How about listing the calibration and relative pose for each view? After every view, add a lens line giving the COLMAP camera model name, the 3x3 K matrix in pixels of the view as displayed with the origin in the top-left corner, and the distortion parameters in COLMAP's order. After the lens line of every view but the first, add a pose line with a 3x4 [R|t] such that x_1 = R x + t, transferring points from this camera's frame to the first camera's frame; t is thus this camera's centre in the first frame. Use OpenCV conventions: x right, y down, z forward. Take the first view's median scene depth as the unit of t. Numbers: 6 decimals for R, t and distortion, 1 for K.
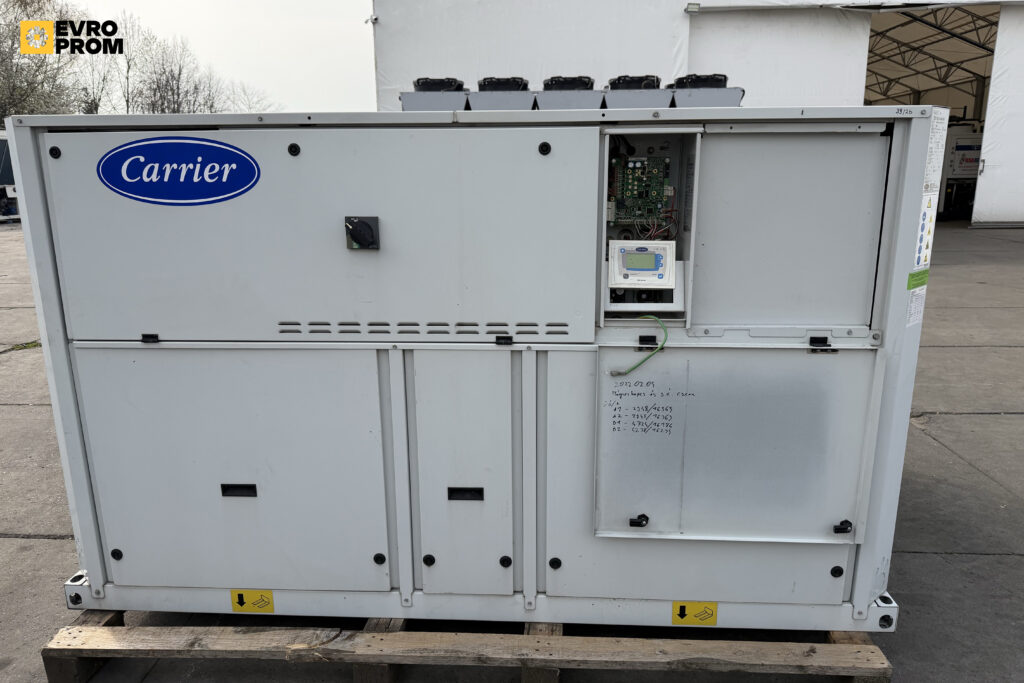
lens RADIAL K [[721.9, 0, 510.2], [0, 721.9, 347.4], [0, 0, 1]] dist [0.040187, -0.056847]
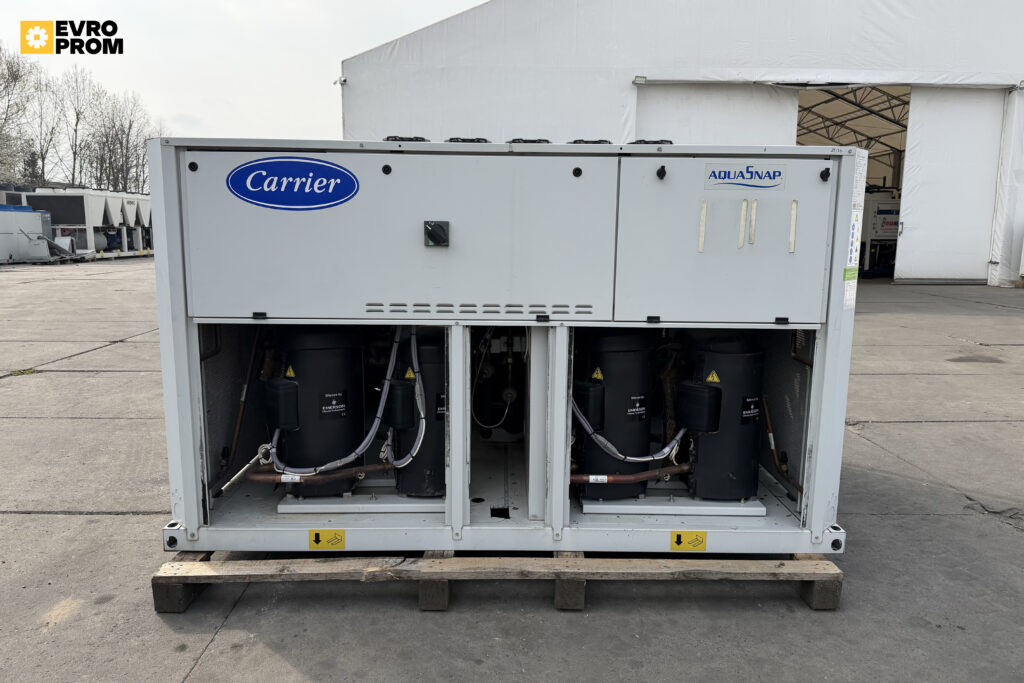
lens RADIAL K [[721.9, 0, 509.4], [0, 721.9, 345.8], [0, 0, 1]] dist [0.040187, -0.056847]
pose [[0.997298, 0.006135, 0.073207, -0.157416], [-0.000111, 0.996632, -0.082004, 0.140943], [-0.073463, 0.081774, 0.993940, -0.265229]]
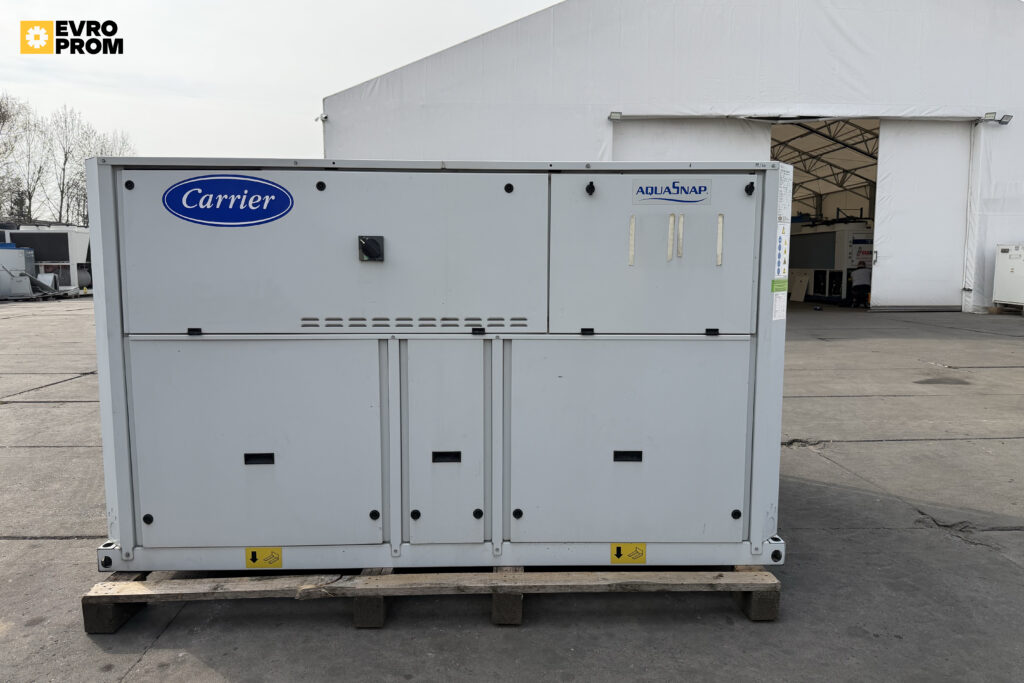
lens RADIAL K [[721.9, 0, 508.8], [0, 721.9, 342.0], [0, 0, 1]] dist [0.040187, -0.056847]
pose [[0.996235, -0.000044, 0.086696, -0.064084], [0.011674, 0.990959, -0.133655, 0.179043], [-0.085906, 0.134164, 0.987229, -0.281017]]
